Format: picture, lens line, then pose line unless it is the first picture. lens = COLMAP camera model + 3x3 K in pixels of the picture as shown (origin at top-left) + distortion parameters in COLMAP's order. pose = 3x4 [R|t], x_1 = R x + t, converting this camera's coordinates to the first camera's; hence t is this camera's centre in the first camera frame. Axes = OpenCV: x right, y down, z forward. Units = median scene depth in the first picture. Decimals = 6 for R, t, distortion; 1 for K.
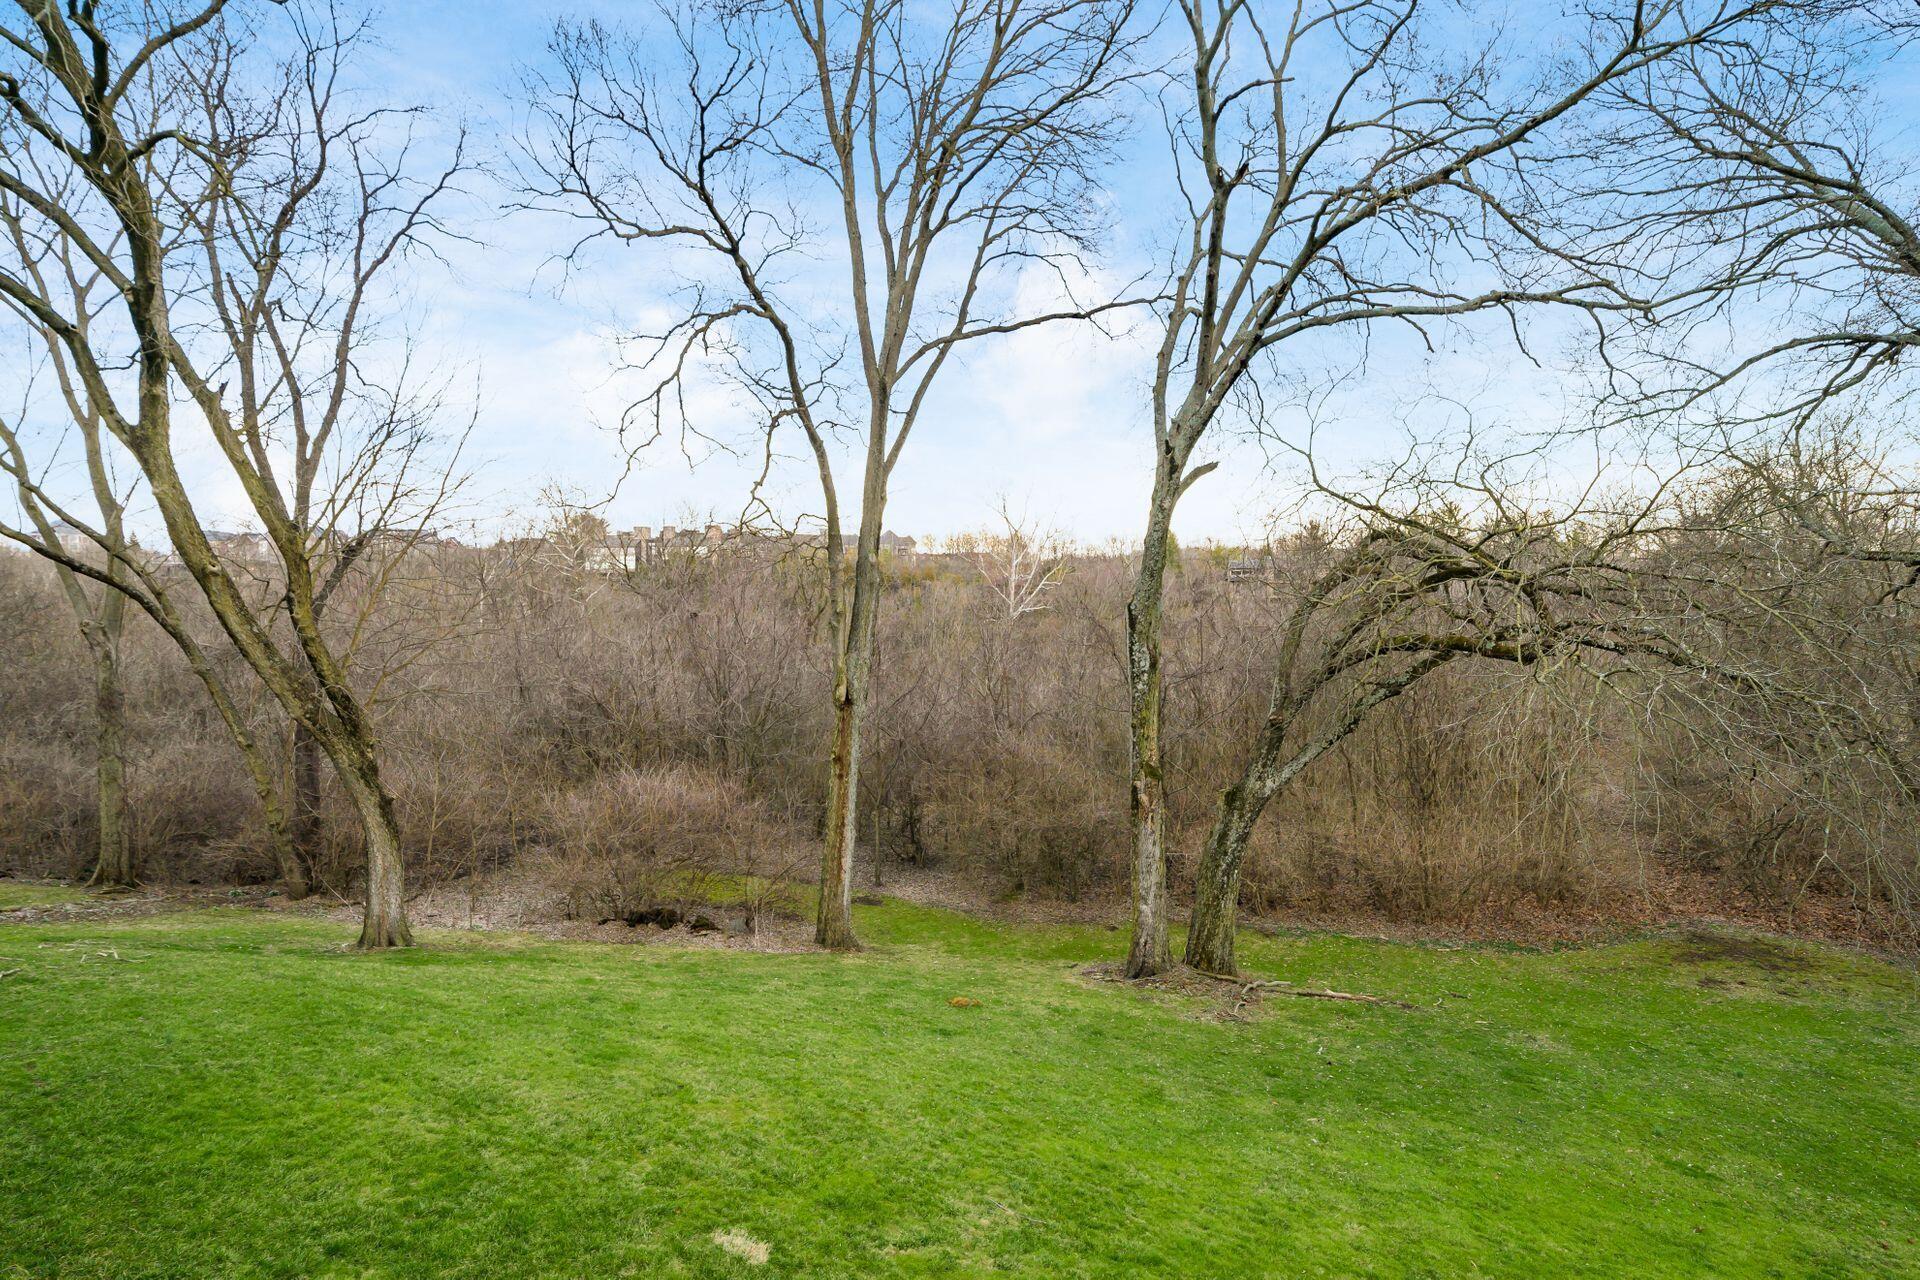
lens RADIAL K [[899.7, 0, 961.2], [0, 899.7, 620.5], [0, 0, 1]] dist [0.002252, 0.000195]
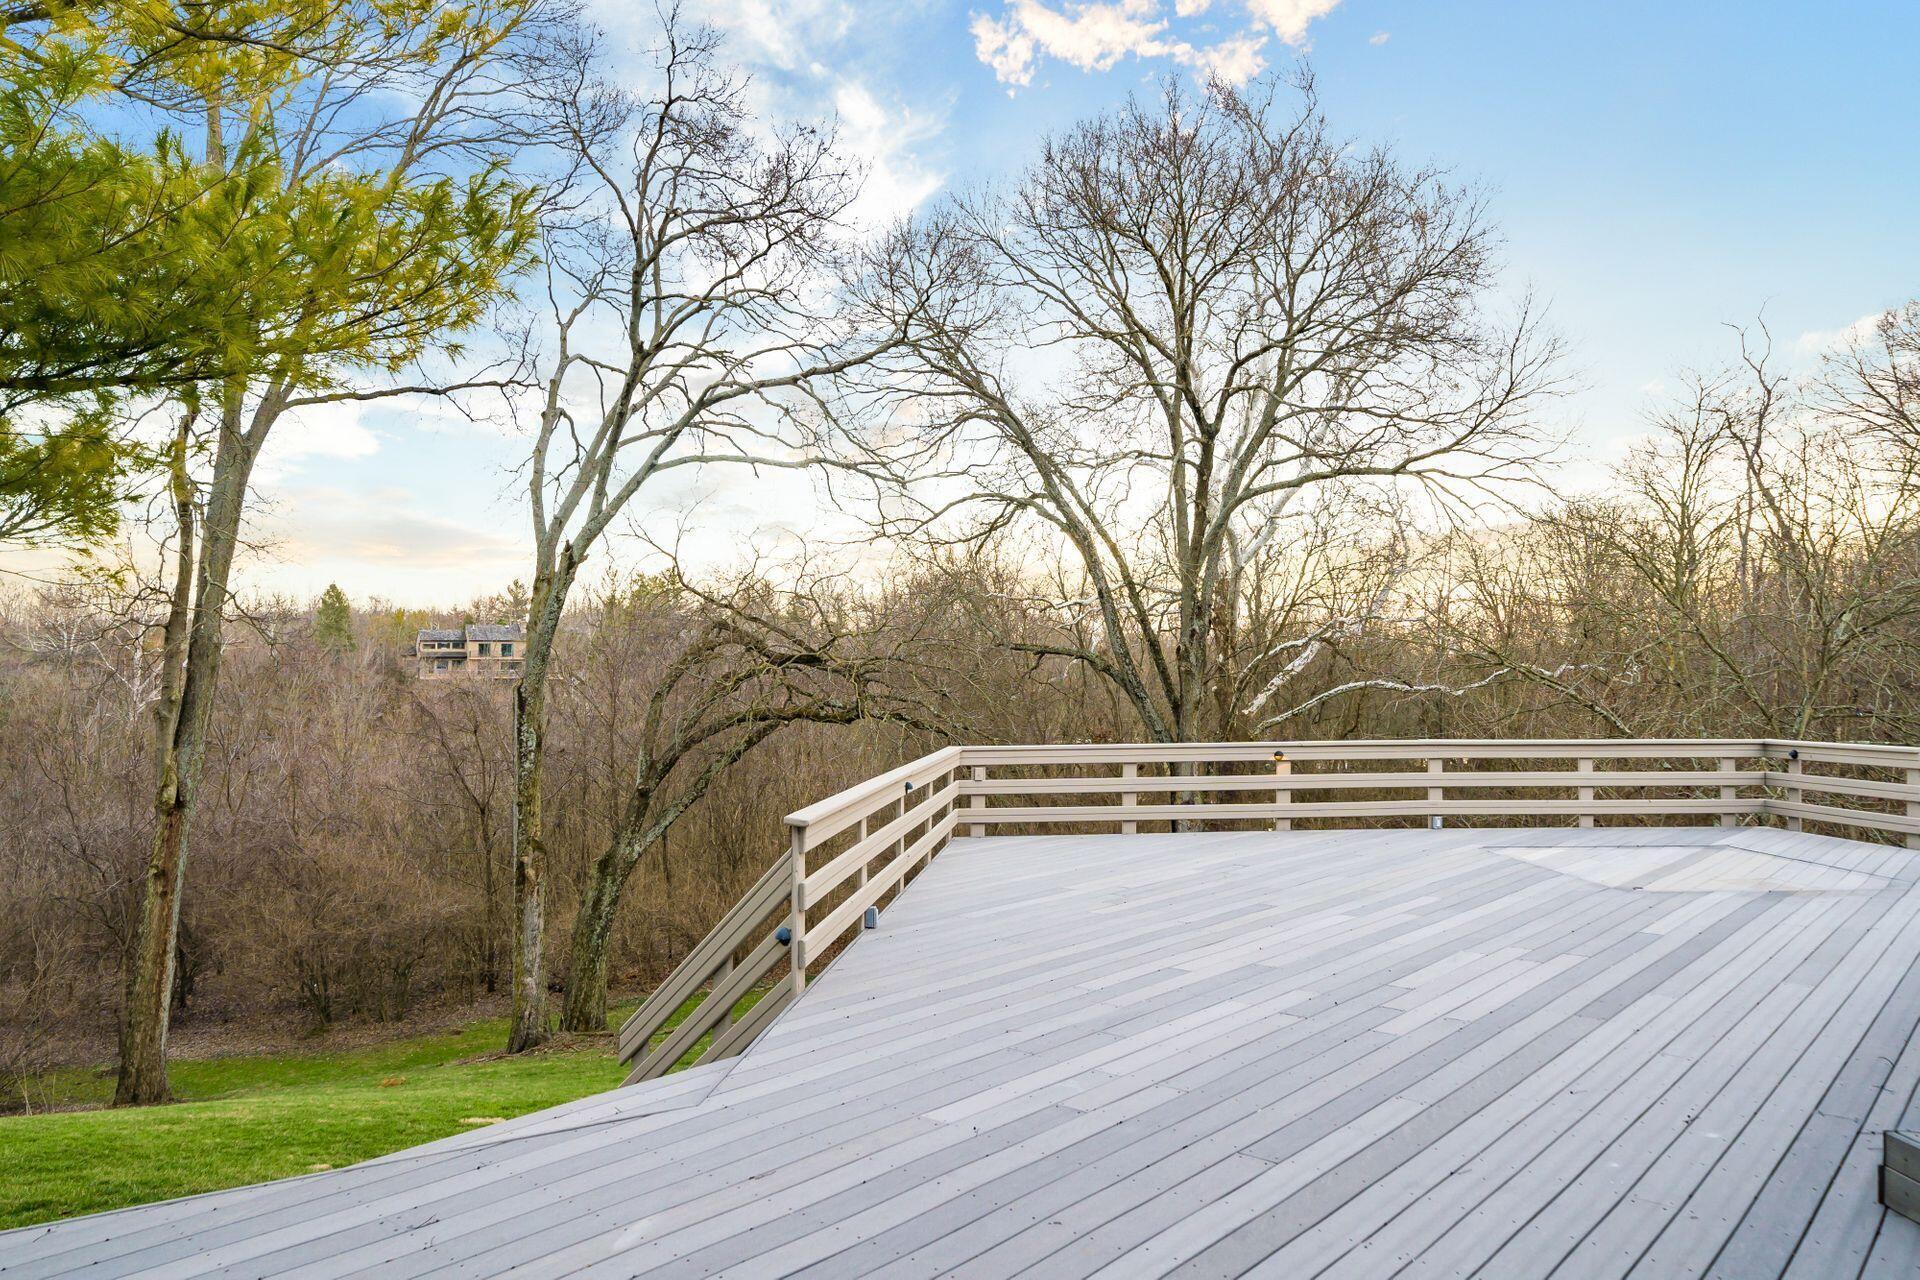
lens RADIAL K [[899.7, 0, 961.9], [0, 899.7, 648.6], [0, 0, 1]] dist [0.002252, 0.000195]
pose [[0.746648, 0.015537, 0.665038, -0.110505], [0.023745, 0.998468, -0.049985, 0.001725], [-0.664795, 0.053112, 0.745135, -0.114053]]
